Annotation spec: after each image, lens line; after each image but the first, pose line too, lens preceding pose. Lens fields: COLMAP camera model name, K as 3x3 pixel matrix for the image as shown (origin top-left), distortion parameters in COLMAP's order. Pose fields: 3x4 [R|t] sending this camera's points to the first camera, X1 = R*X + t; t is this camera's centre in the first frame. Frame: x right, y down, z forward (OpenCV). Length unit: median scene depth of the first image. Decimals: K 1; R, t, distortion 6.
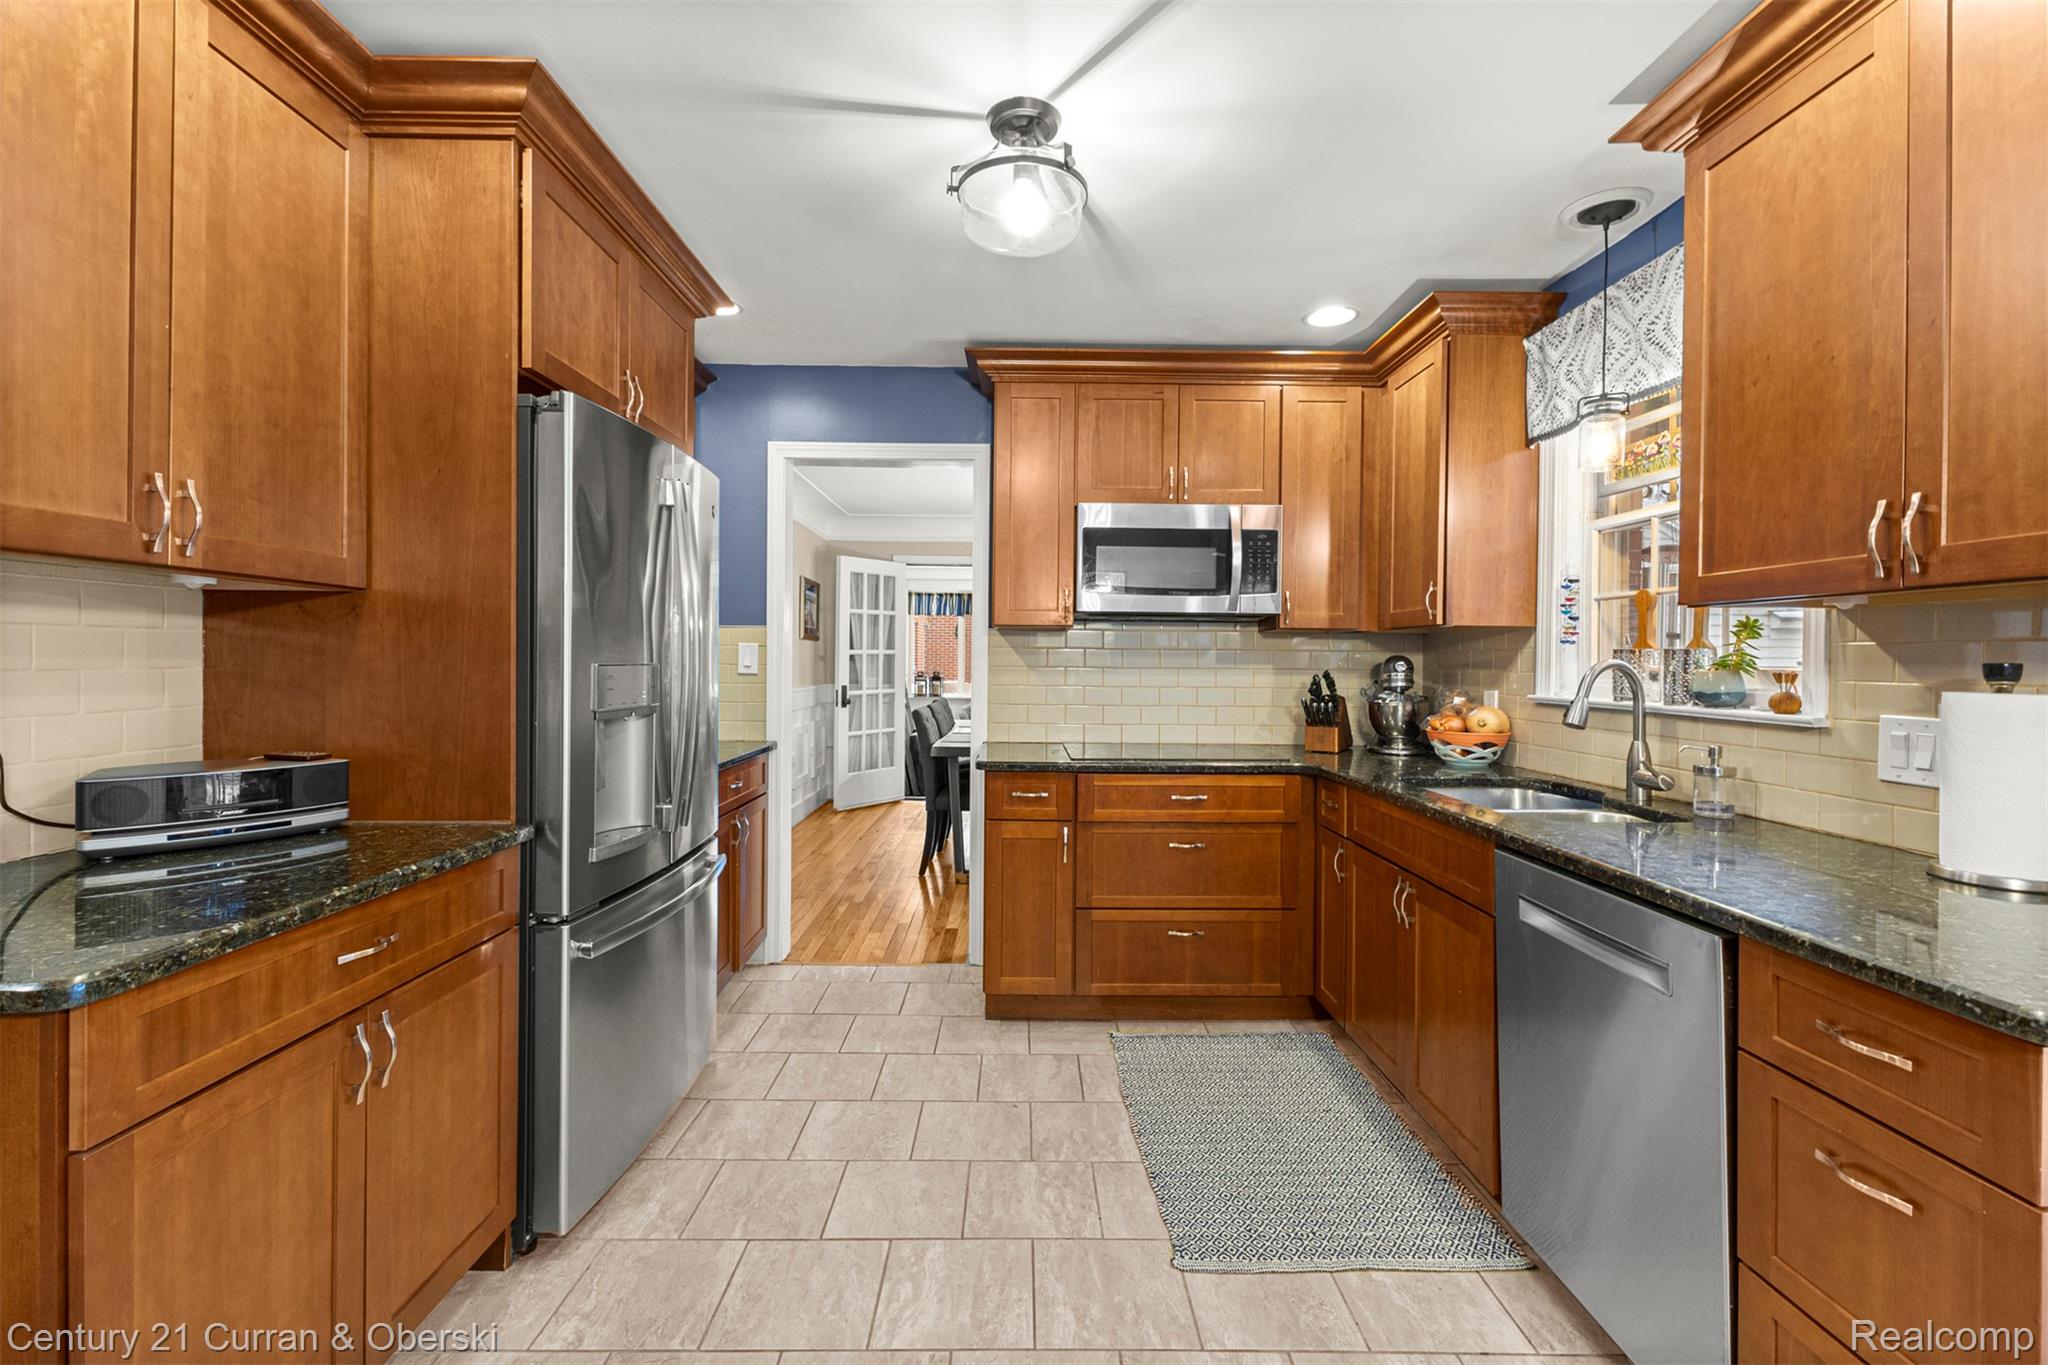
lens RADIAL K [[902.6, 0, 1014.8], [0, 902.6, 664.9], [0, 0, 1]] dist [0.010091, -0.003414]
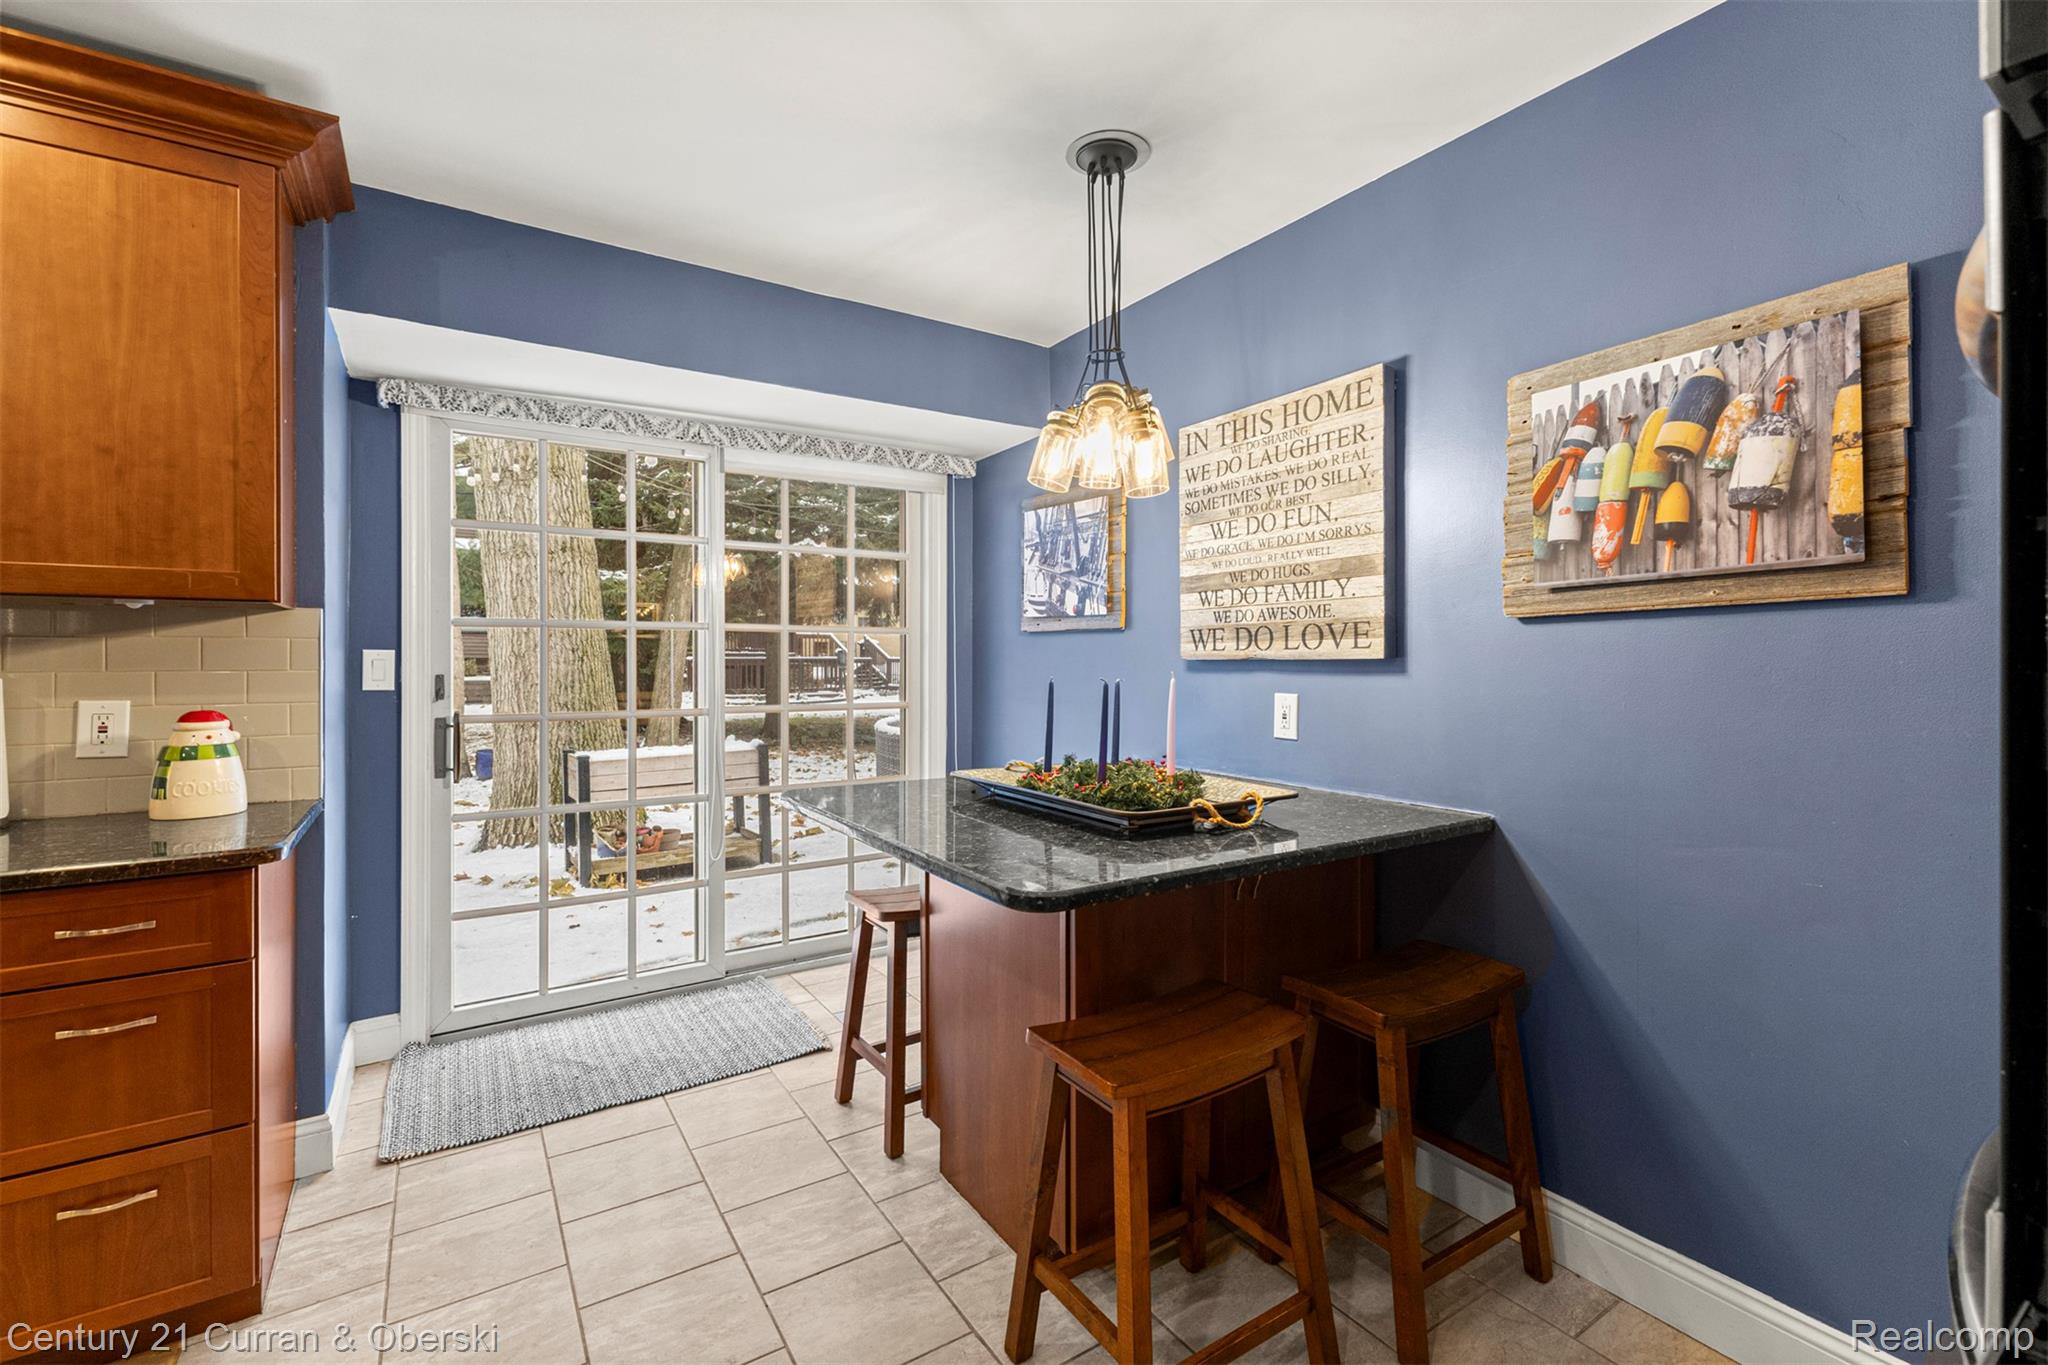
lens RADIAL K [[902.6, 0, 1018.0], [0, 902.6, 657.9], [0, 0, 1]] dist [0.010091, -0.003414]
pose [[-0.537697, -0.002619, 0.843134, -0.409875], [0.000510, 0.999994, 0.003432, -0.000519], [-0.843138, 0.002275, -0.537693, 0.241007]]
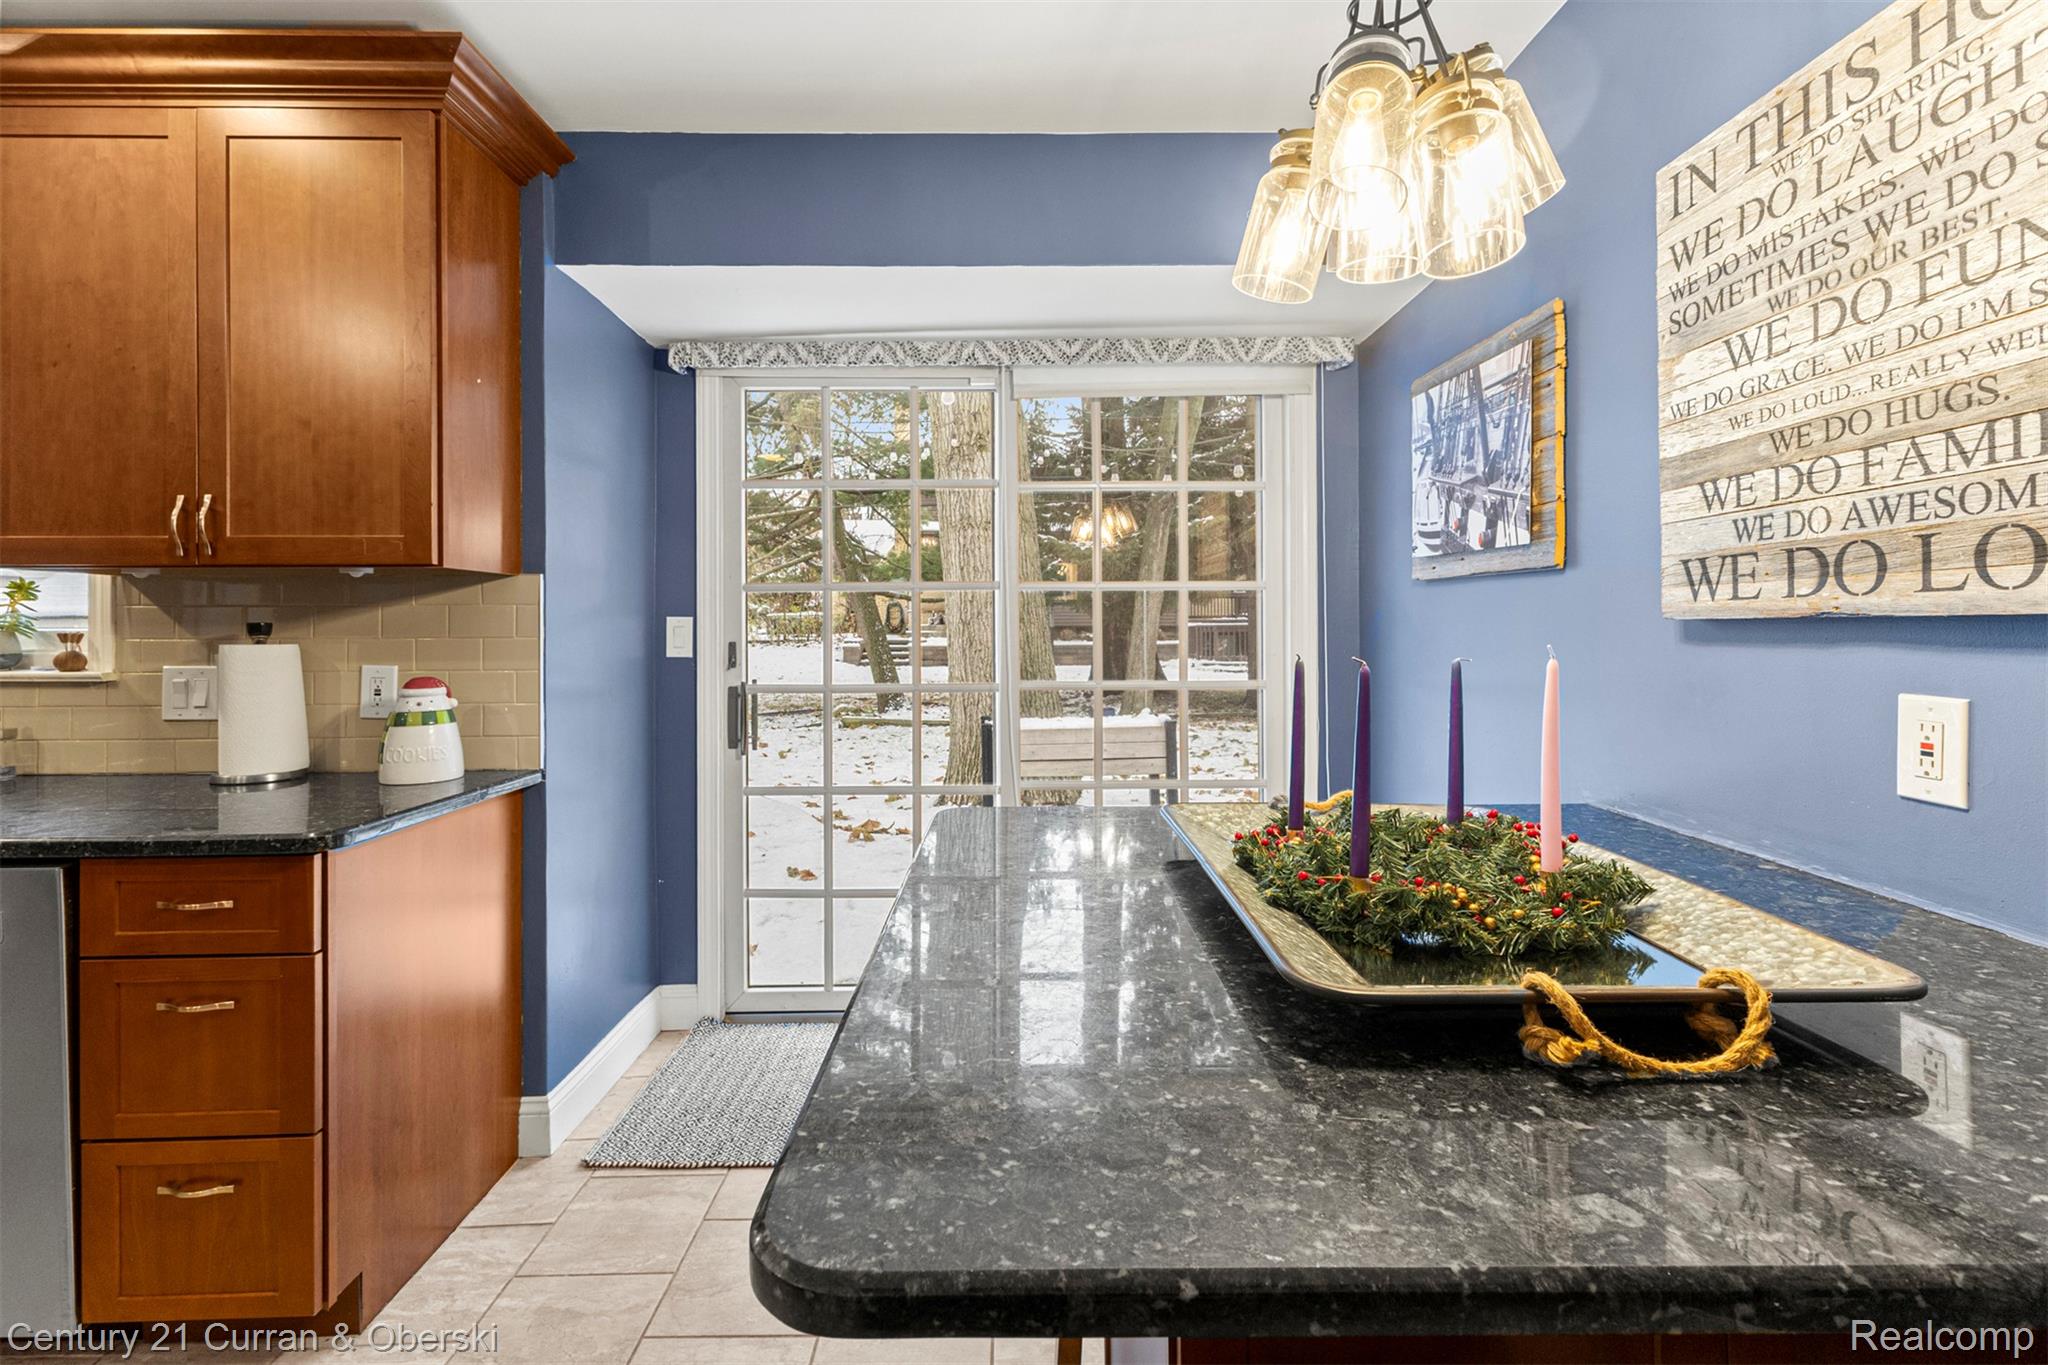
lens RADIAL K [[902.6, 0, 1015.2], [0, 902.6, 622.5], [0, 0, 1]] dist [0.010091, -0.003414]
pose [[-0.001967, 0.001083, 0.999997, -0.171963], [0.008162, 0.999966, -0.001067, 0.004424], [-0.999965, 0.008160, -0.001975, -0.089032]]
